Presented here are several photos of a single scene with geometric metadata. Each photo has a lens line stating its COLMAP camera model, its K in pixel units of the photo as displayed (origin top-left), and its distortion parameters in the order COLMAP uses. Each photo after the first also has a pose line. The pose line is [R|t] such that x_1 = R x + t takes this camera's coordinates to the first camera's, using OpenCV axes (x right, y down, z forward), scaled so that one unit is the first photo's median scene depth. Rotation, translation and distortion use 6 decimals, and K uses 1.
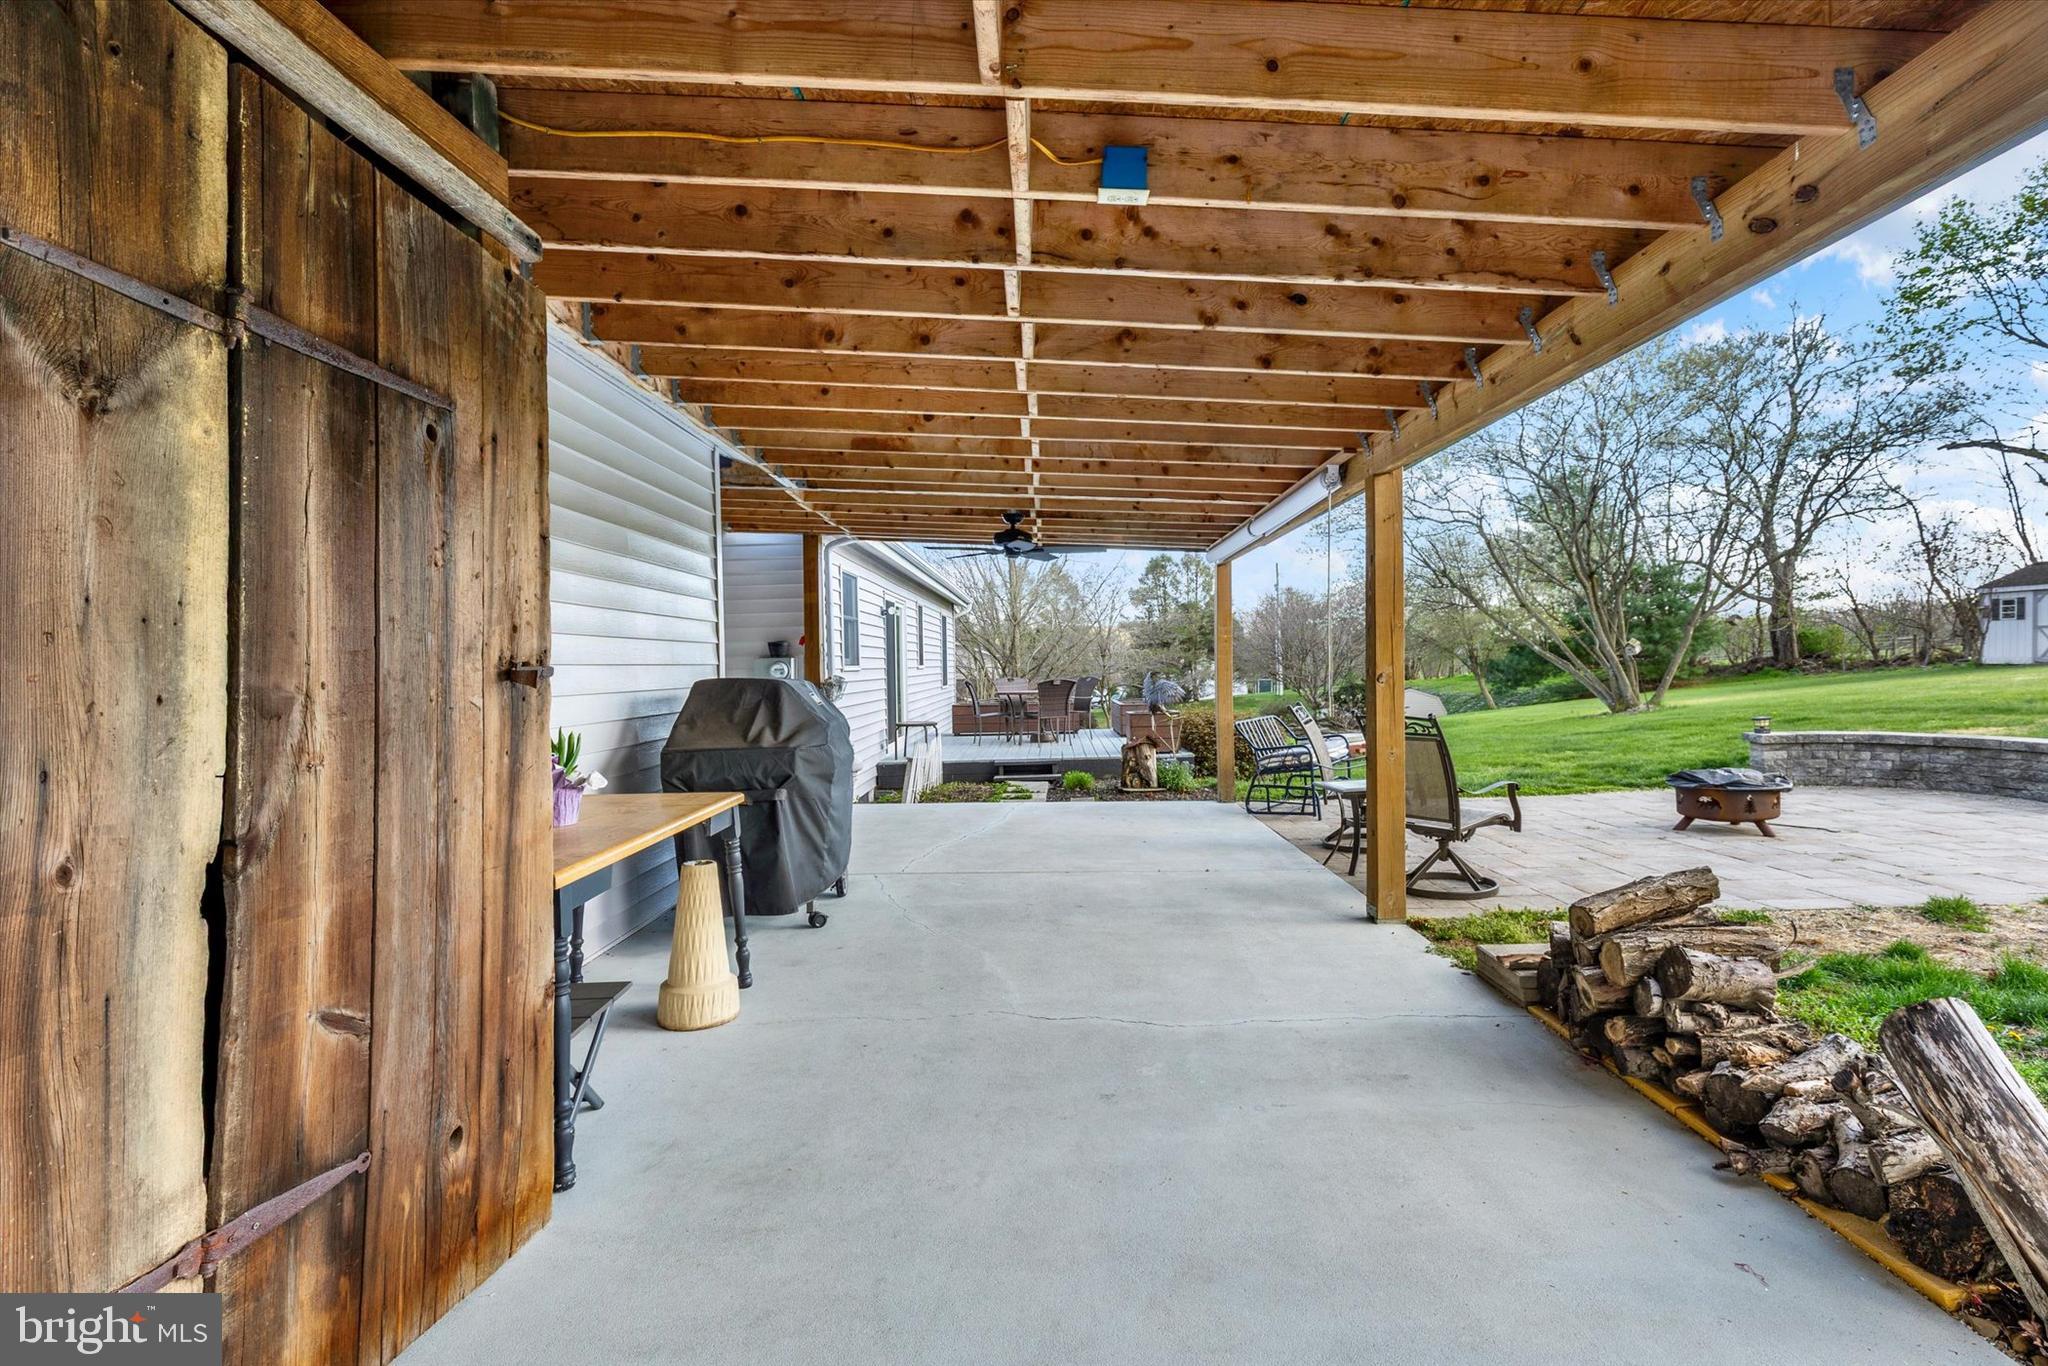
lens RADIAL K [[965.7, 0, 1038.8], [0, 965.7, 683.5], [0, 0, 1]] dist [-0.001771, -0.001202]
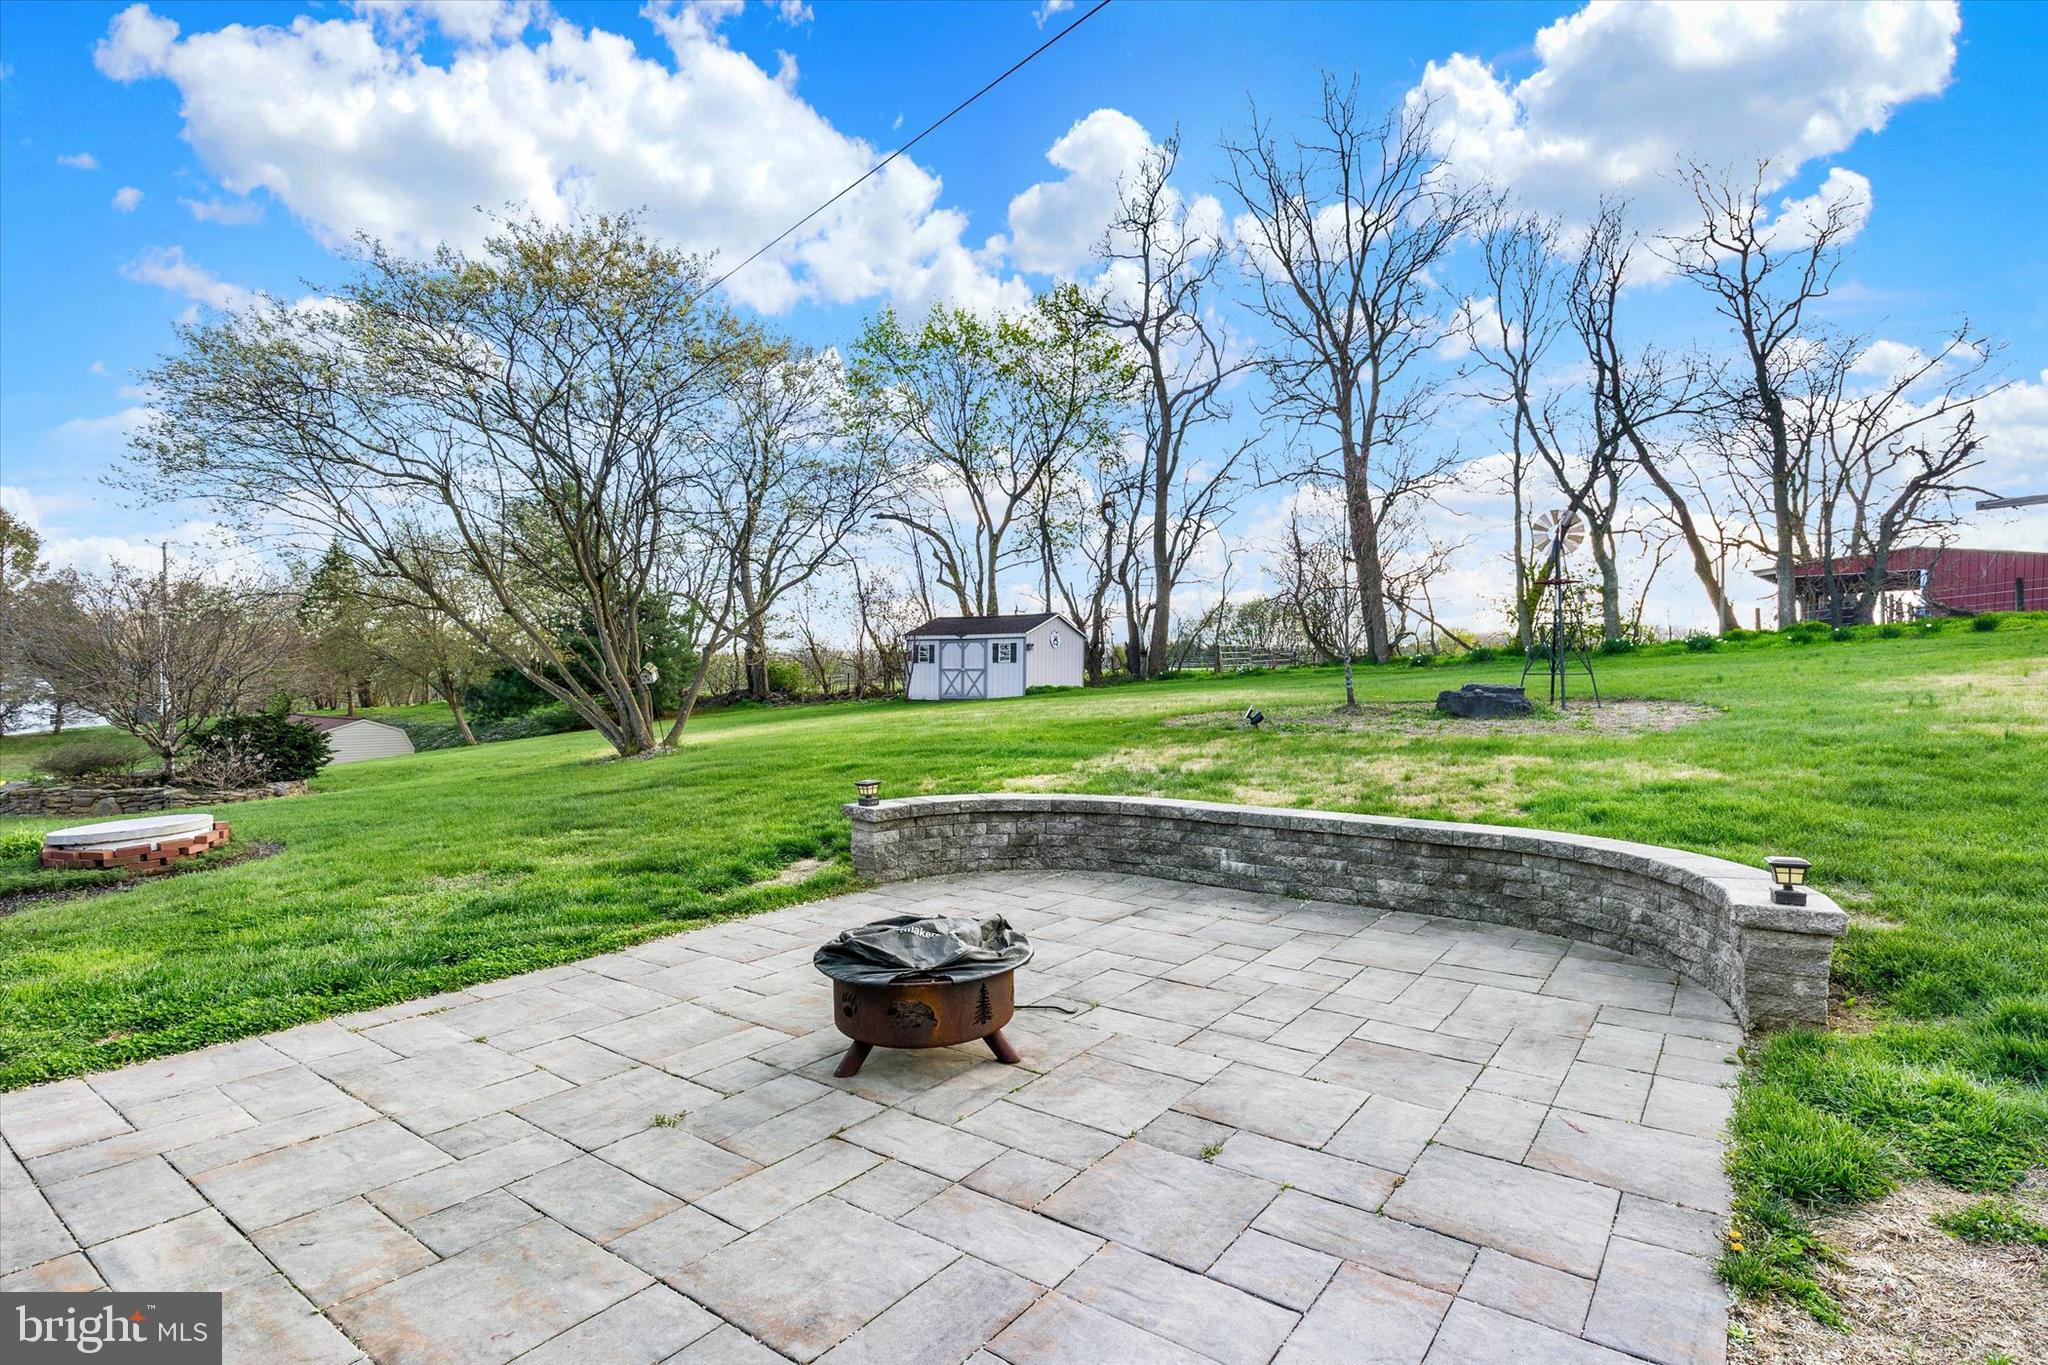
lens RADIAL K [[965.7, 0, 1042.6], [0, 965.7, 692.1], [0, 0, 1]] dist [-0.001771, -0.001202]
pose [[0.566382, 0.020210, 0.823895, 0.100977], [-0.004509, 0.999760, -0.021424, -0.004770], [-0.824131, 0.008419, 0.566337, 0.197462]]
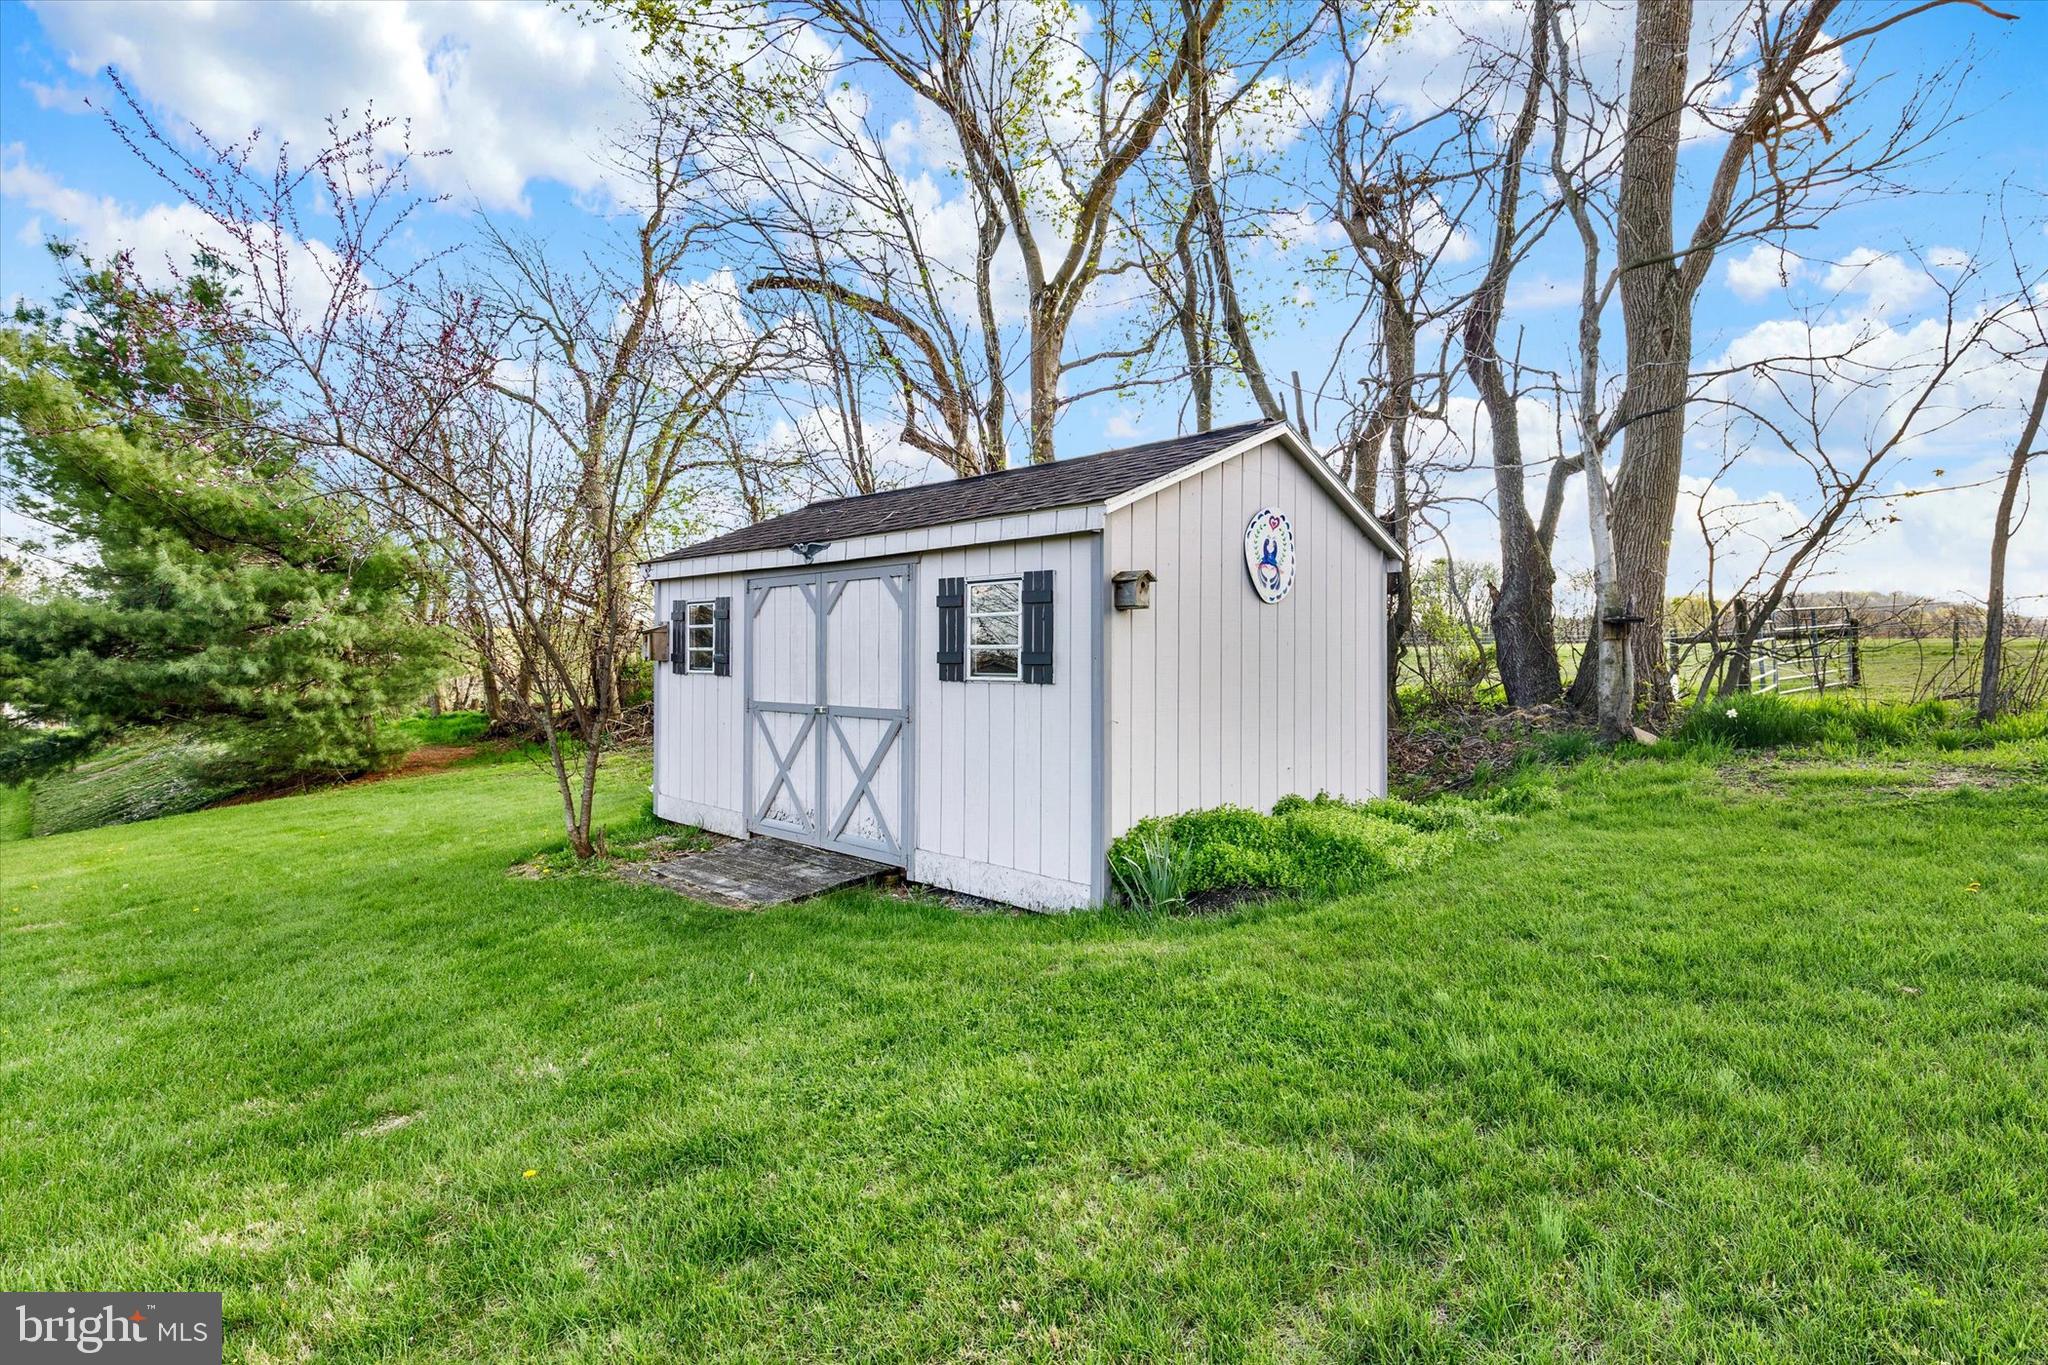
lens RADIAL K [[965.7, 0, 1026.5], [0, 965.7, 678.1], [0, 0, 1]] dist [-0.001771, -0.001202]
pose [[0.682023, 0.007998, 0.731287, 0.862511], [-0.005005, 0.999968, -0.006269, -0.063269], [-0.731314, 0.000616, 0.682041, 0.731079]]
